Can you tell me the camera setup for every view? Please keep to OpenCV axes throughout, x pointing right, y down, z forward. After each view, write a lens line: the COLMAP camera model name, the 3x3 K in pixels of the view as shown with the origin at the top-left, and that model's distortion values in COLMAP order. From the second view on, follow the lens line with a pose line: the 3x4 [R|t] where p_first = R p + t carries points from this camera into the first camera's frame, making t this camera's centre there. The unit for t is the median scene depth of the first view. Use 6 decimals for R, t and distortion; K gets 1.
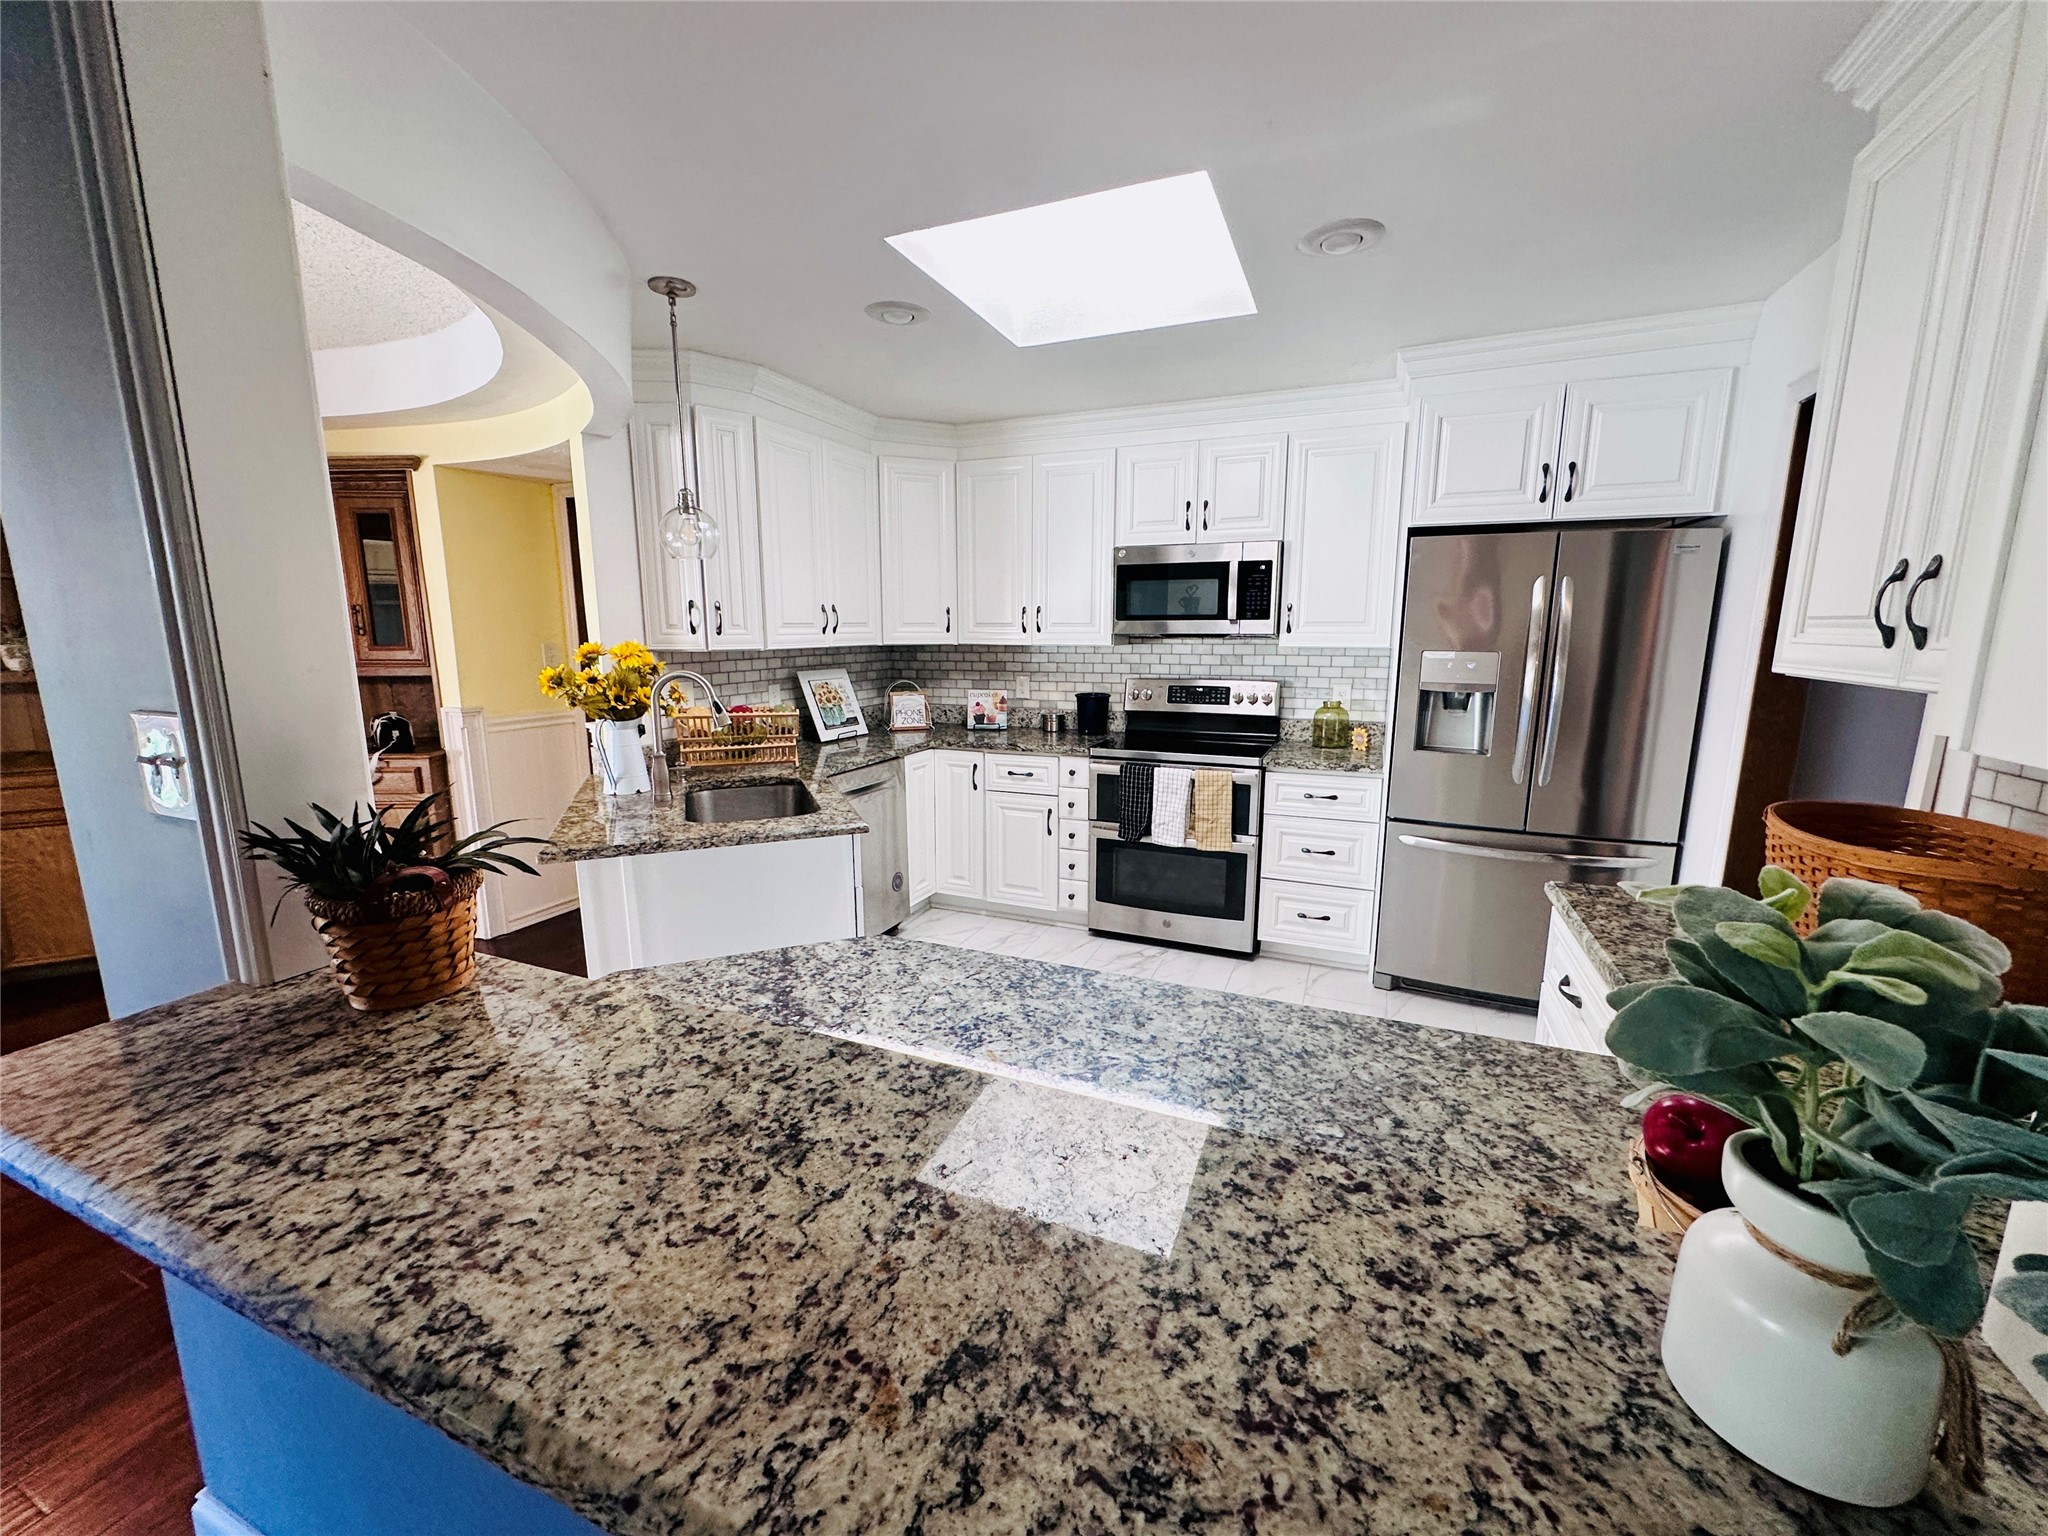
lens RADIAL K [[818.0, 0, 1024.0], [0, 818.0, 768.0], [0, 0, 1]] dist [-0.003486, 0.000553]
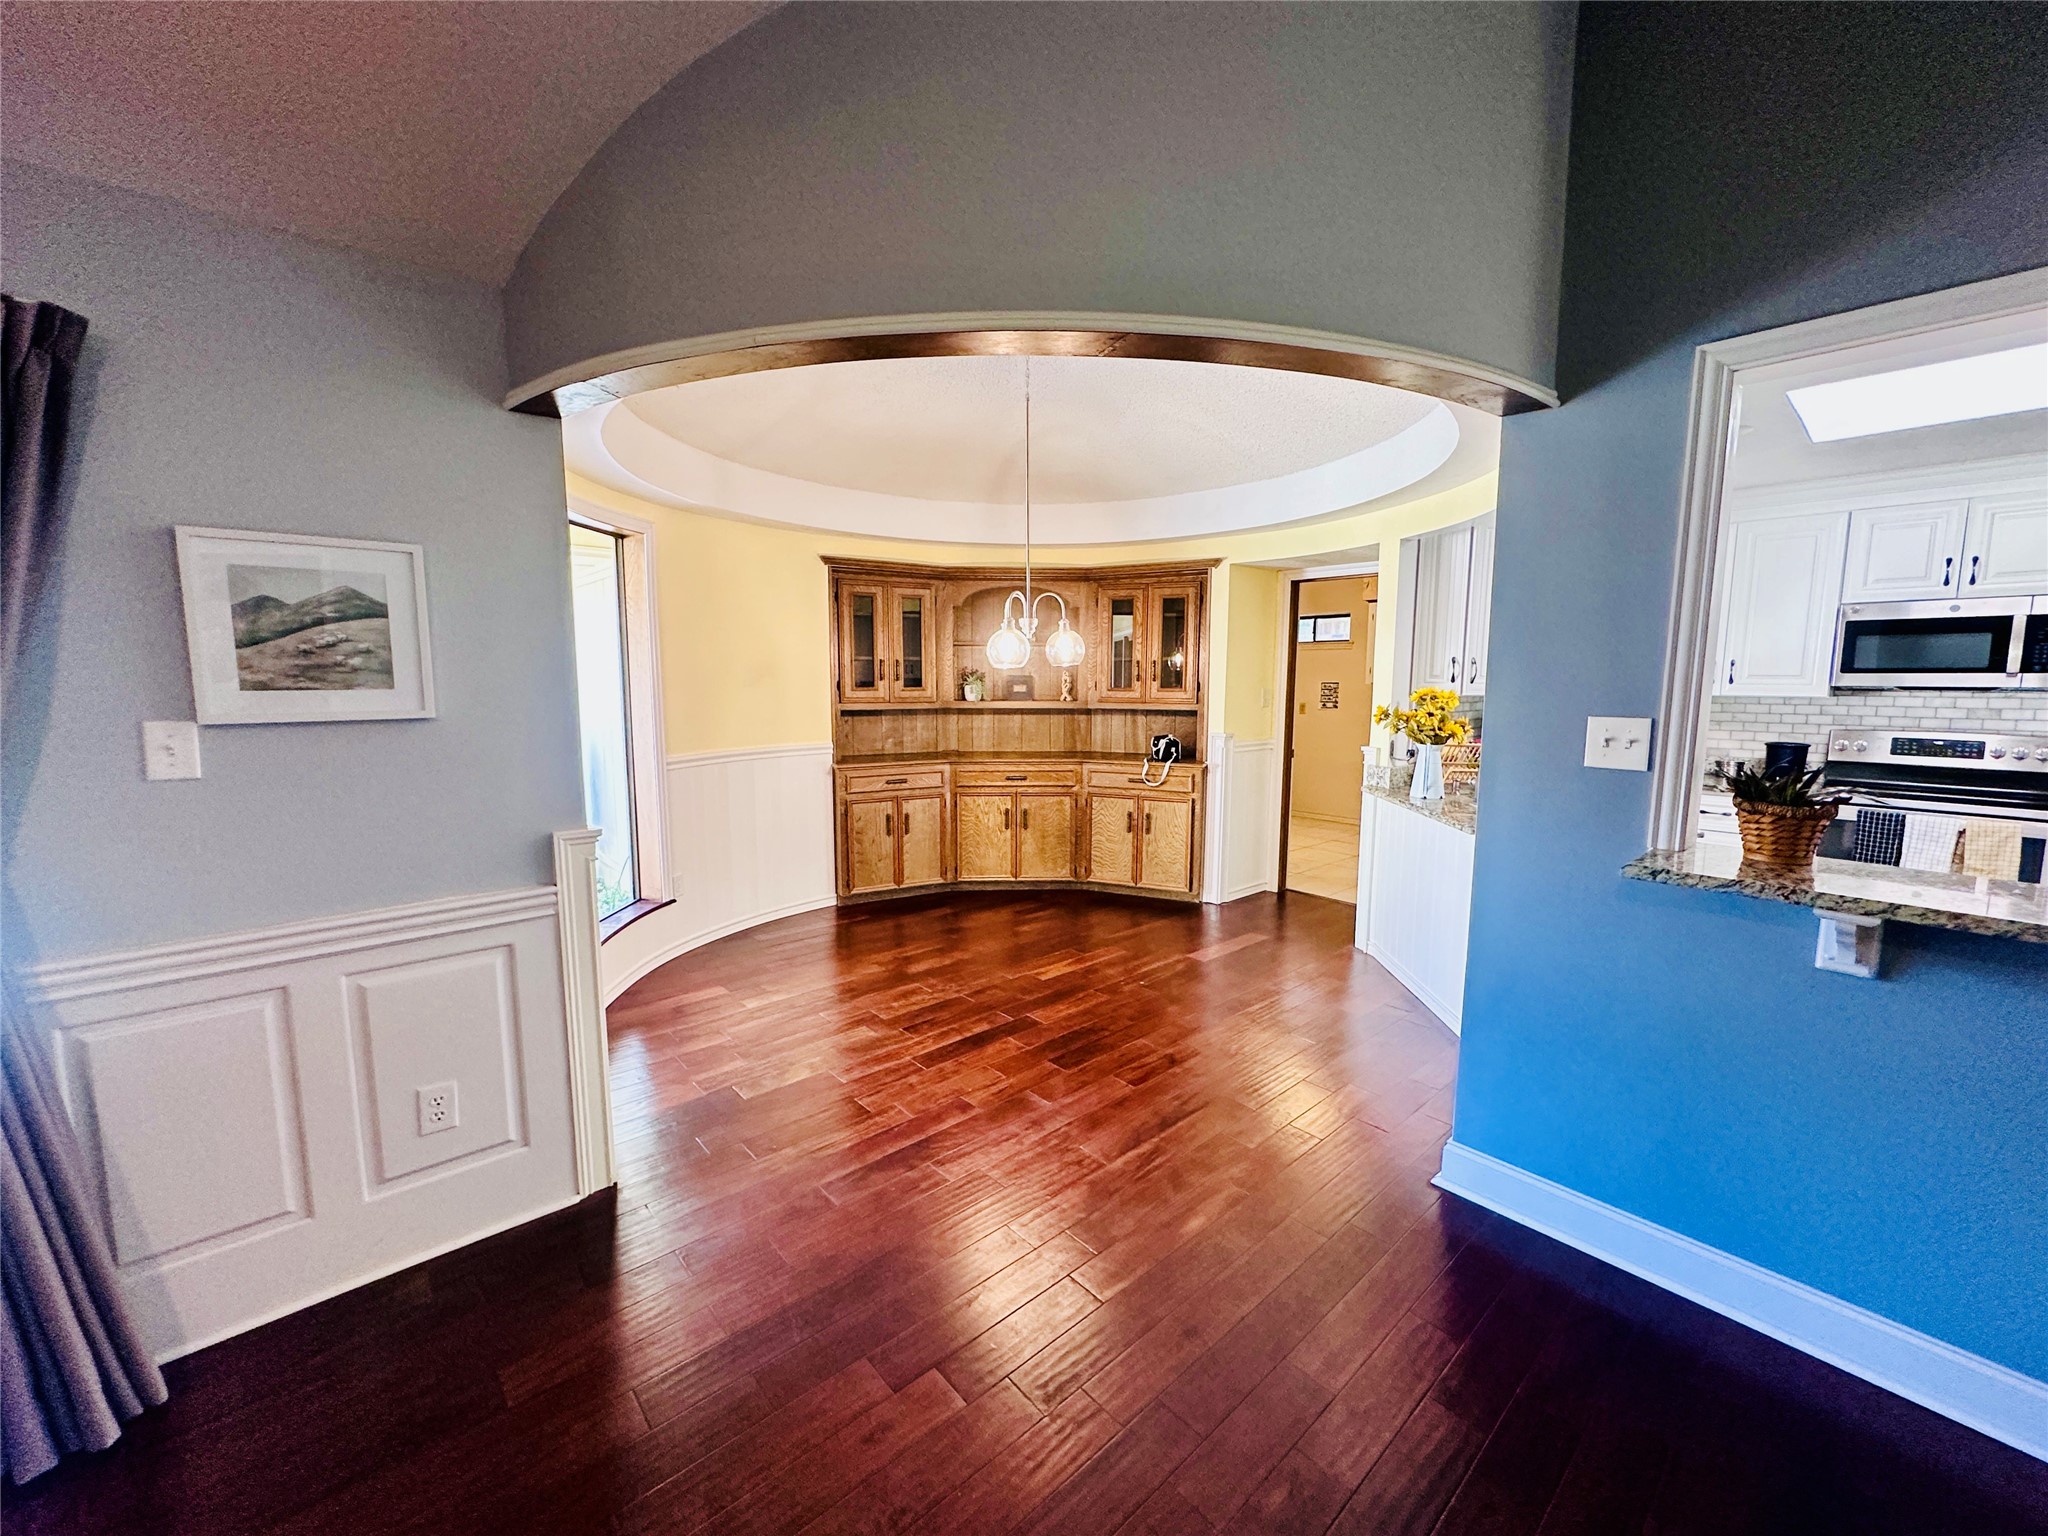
lens RADIAL K [[818.0, 0, 1024.0], [0, 818.0, 768.0], [0, 0, 1]] dist [-0.003486, 0.000553]
pose [[0.899639, 0.053896, -0.433295, -0.363843], [-0.079132, 0.996045, -0.040407, 0.063850], [0.429403, 0.070639, 0.900346, -0.372121]]
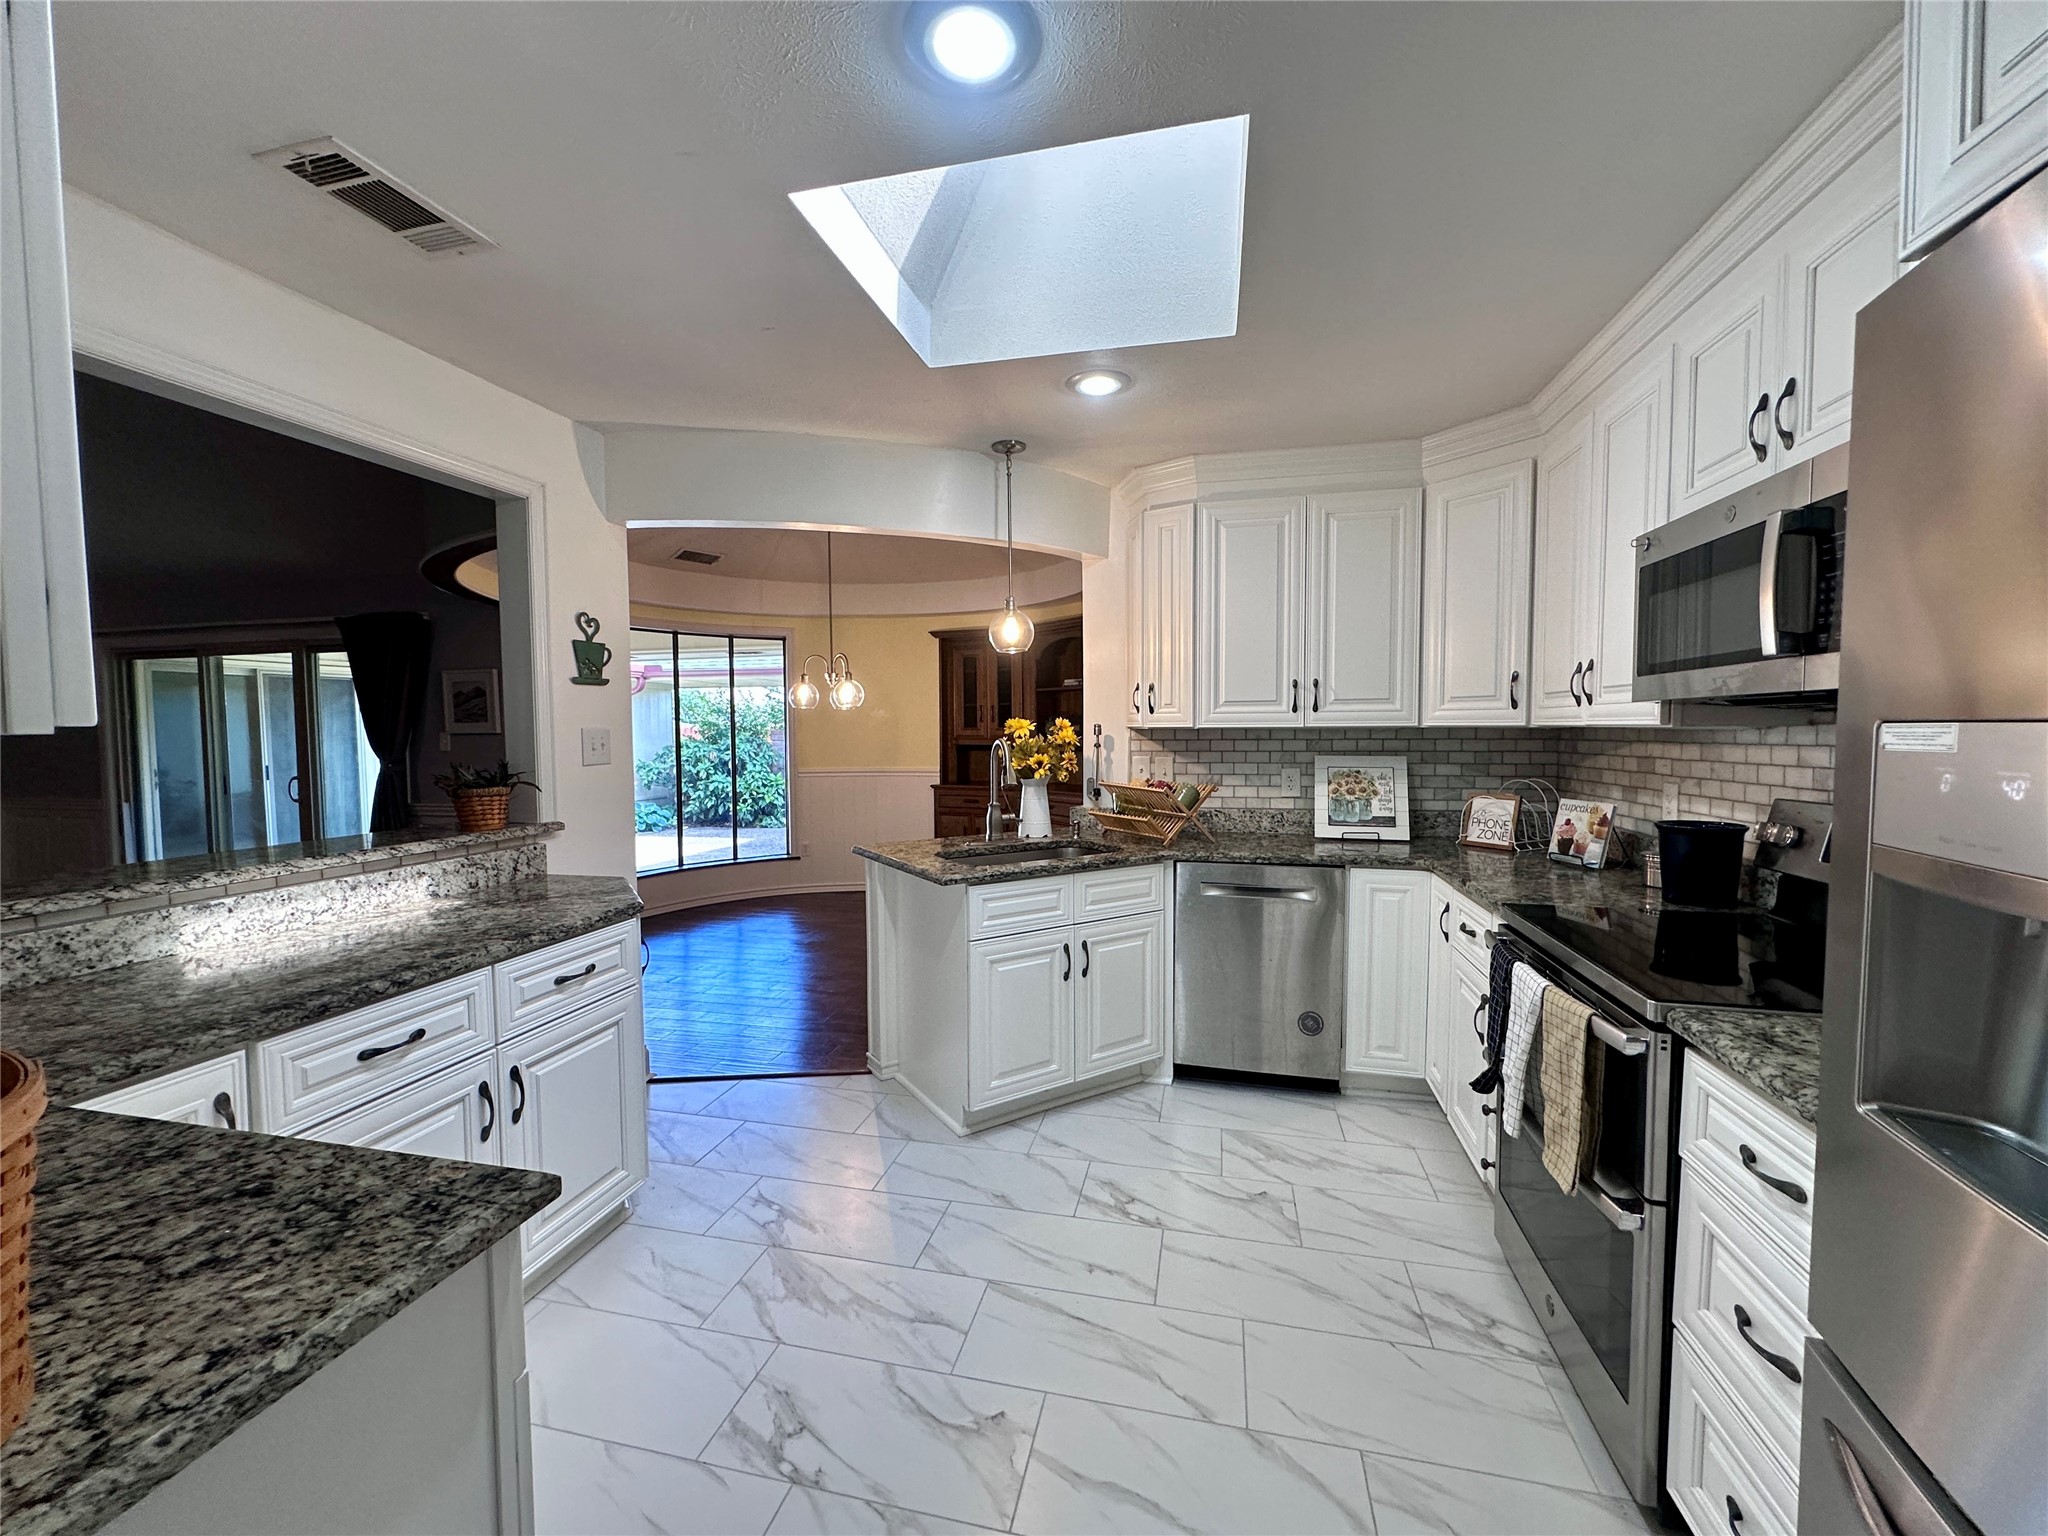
lens RADIAL K [[818.0, 0, 1022.6], [0, 818.0, 769.2], [0, 0, 1]] dist [-0.002293, 0.000040]
pose [[0.160634, 0.049313, -0.985781, 0.549098], [-0.164236, 0.986163, 0.022570, -0.072072], [0.973254, 0.158275, 0.166510, 0.551499]]
